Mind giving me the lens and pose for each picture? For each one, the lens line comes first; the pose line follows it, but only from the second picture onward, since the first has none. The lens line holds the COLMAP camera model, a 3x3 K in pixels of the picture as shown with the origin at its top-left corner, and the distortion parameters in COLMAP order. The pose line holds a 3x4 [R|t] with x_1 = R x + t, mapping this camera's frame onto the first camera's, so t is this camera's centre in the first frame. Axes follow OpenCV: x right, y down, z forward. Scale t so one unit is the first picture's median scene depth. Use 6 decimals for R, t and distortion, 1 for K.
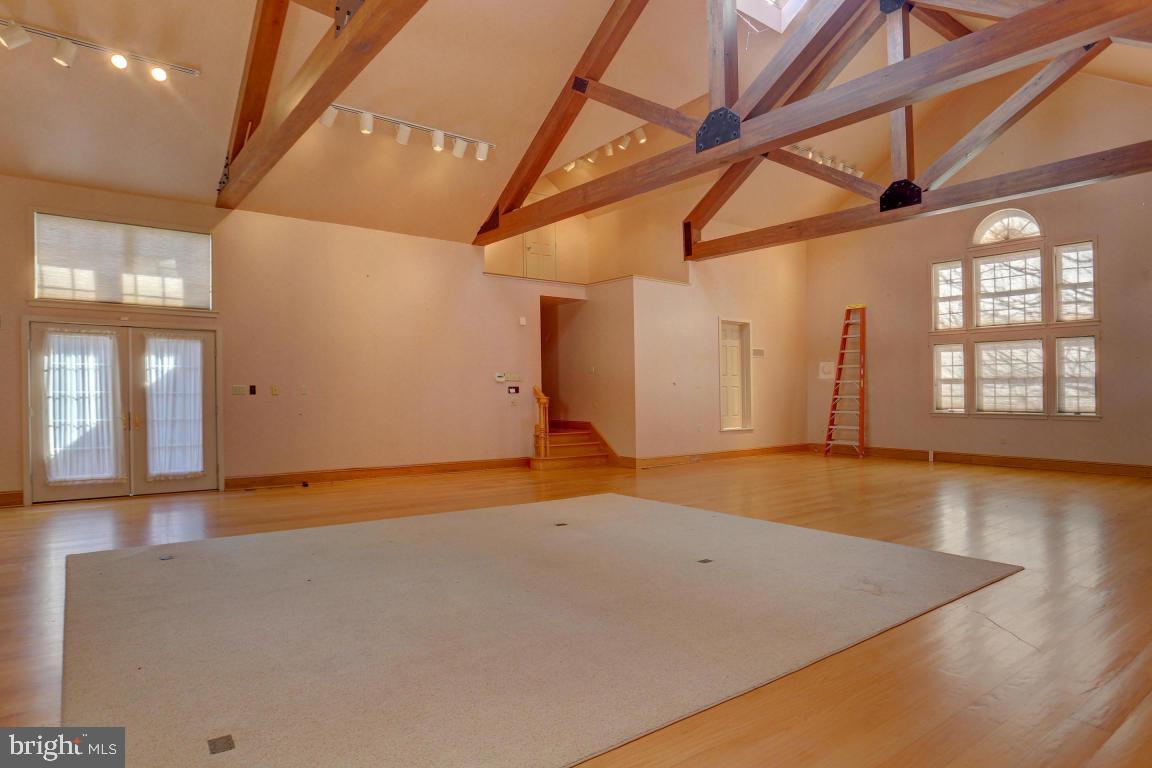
lens RADIAL K [[657.9, 0, 574.5], [0, 657.9, 377.9], [0, 0, 1]] dist [-0.065458, 0.034845]
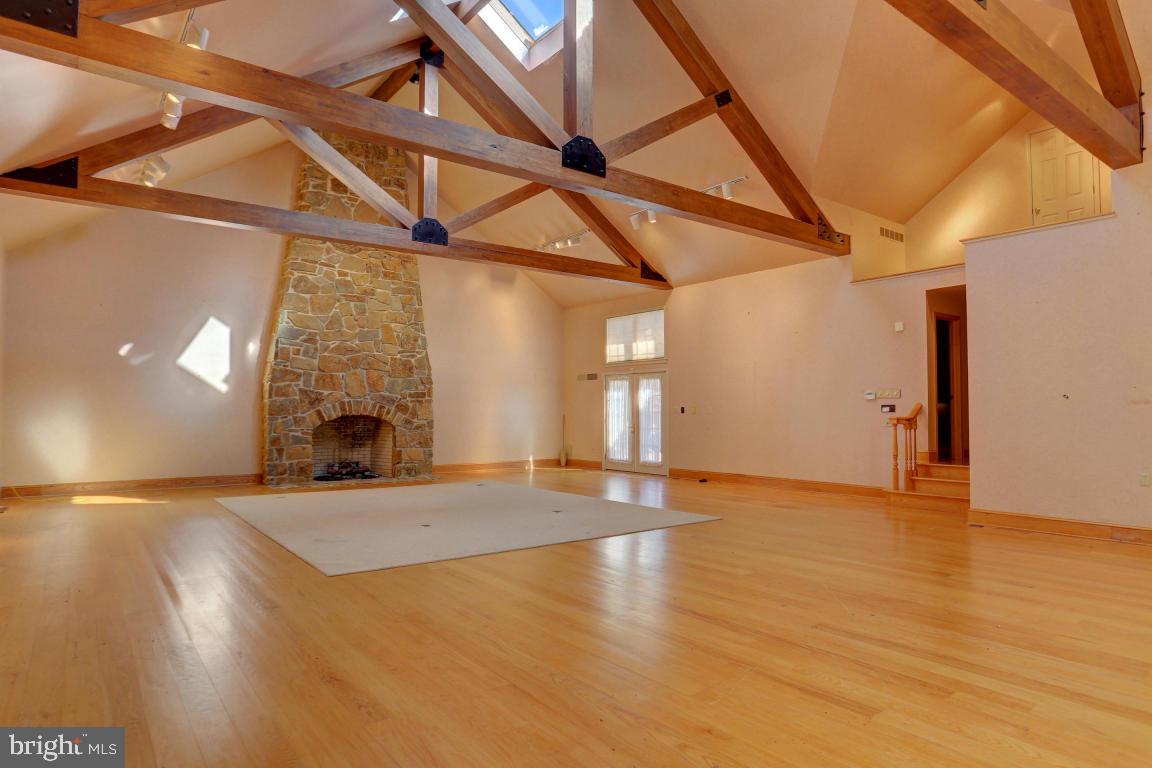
lens RADIAL K [[657.9, 0, 574.5], [0, 657.9, 377.9], [0, 0, 1]] dist [-0.065458, 0.034845]
pose [[0.003675, -0.052875, -0.998594, 1.025971], [0.018332, 0.998437, -0.052799, 0.021334], [0.999825, -0.018112, 0.004638, 0.806997]]
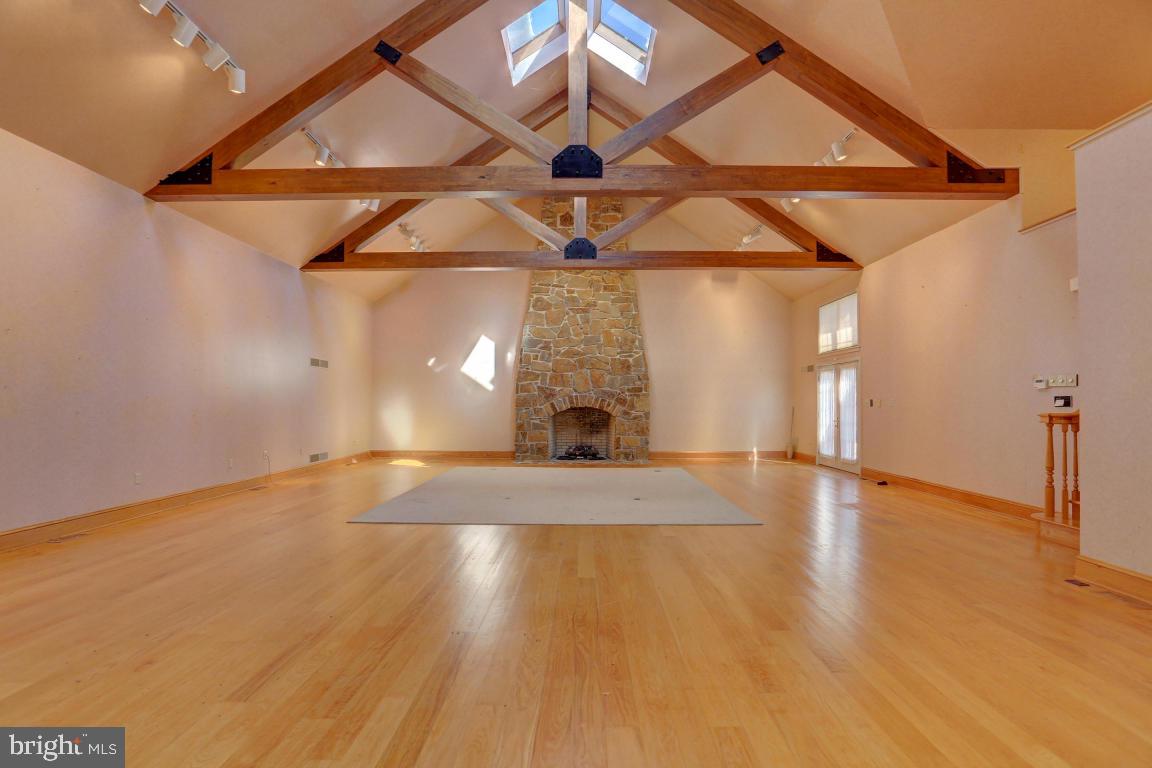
lens RADIAL K [[582.5, 0, 581.5], [0, 582.5, 385.4], [0, 0, 1]] dist [-0.047438, 0.001279]
pose [[-0.601512, -0.028076, -0.798370, 0.810331], [0.010750, 0.999007, -0.043230, 0.028718], [0.798791, -0.034586, -0.600613, 1.310862]]
